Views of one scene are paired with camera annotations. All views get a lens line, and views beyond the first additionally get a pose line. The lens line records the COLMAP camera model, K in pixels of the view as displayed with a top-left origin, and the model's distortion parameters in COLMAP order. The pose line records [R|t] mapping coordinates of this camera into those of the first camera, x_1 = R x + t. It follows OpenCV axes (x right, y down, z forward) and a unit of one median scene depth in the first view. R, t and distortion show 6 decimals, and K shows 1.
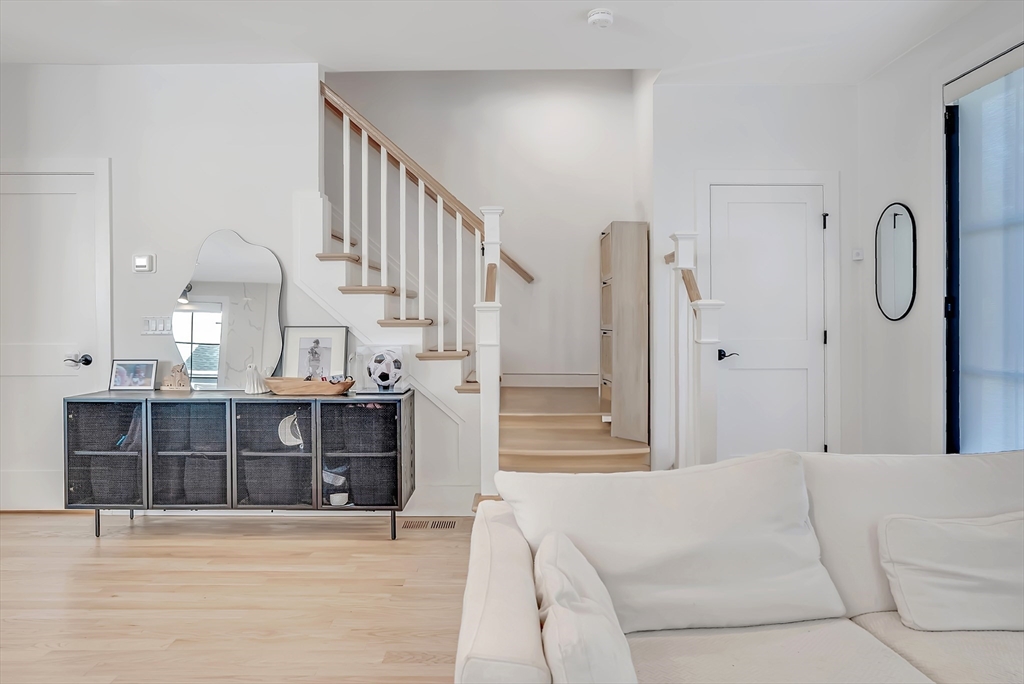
lens RADIAL K [[687.4, 0, 505.1], [0, 687.4, 311.8], [0, 0, 1]] dist [0.011511, 0.002367]
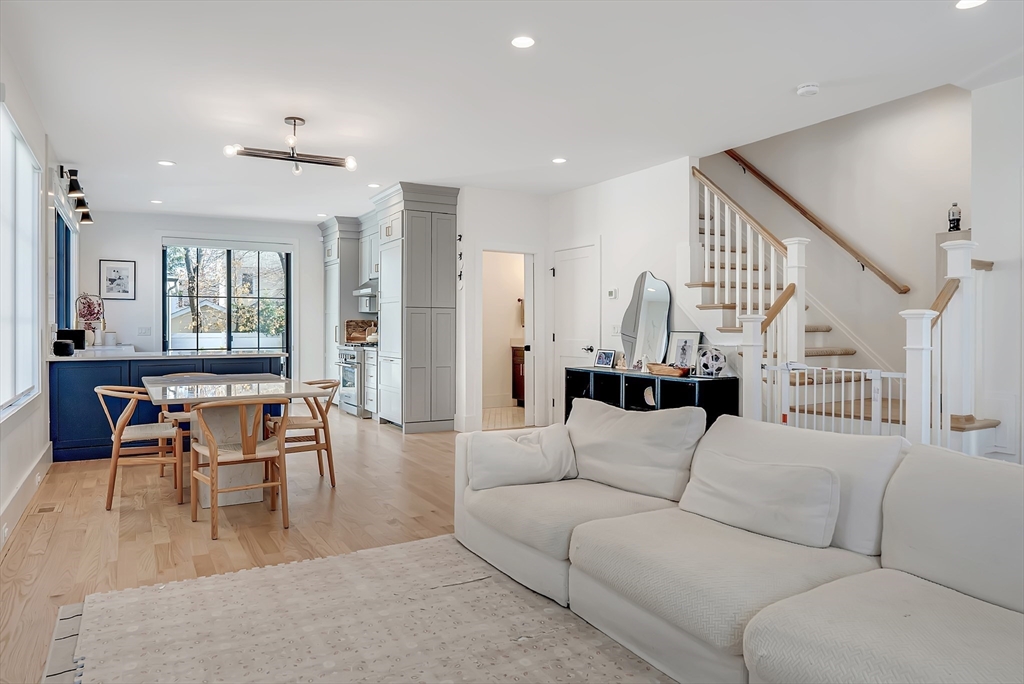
lens RADIAL K [[687.4, 0, 505.1], [0, 687.4, 335.2], [0, 0, 1]] dist [0.011511, 0.002367]
pose [[0.509455, 0.011451, -0.860421, 0.829376], [0.007603, 0.999813, 0.017807, -0.000876], [0.860464, -0.015614, 0.509272, -0.109378]]
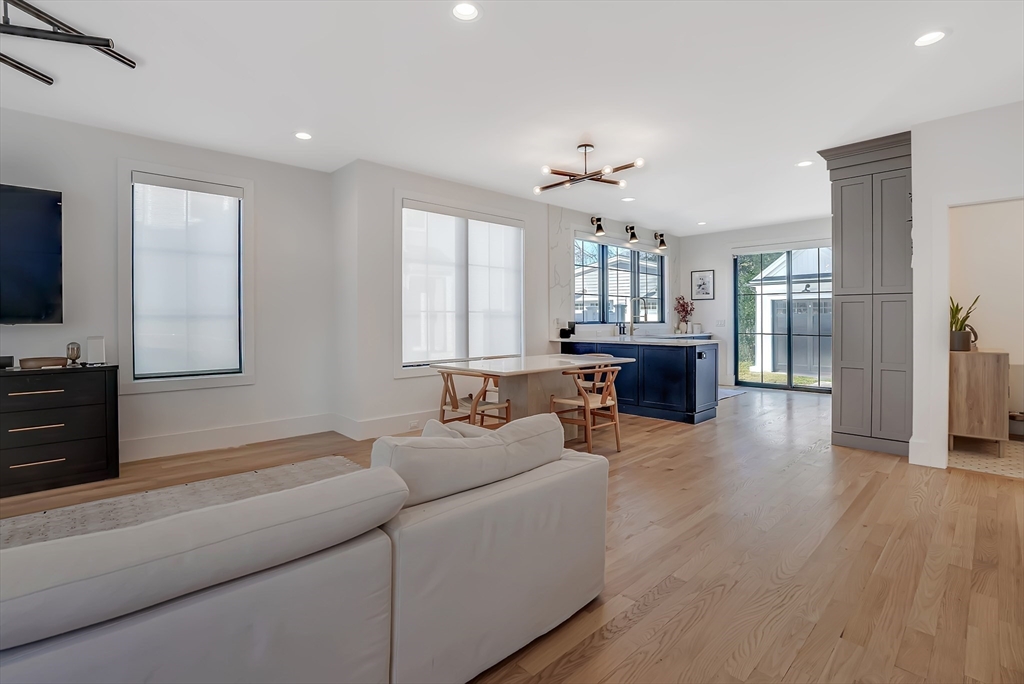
lens RADIAL K [[496.4, 0, 509.5], [0, 496.4, 337.1], [0, 0, 1]] dist [-0.045901, 0.003144]
pose [[-0.731125, 0.023903, -0.681825, 0.407903], [0.008926, 0.999636, 0.025473, 0.014656], [0.682185, 0.012538, -0.731072, 0.886772]]
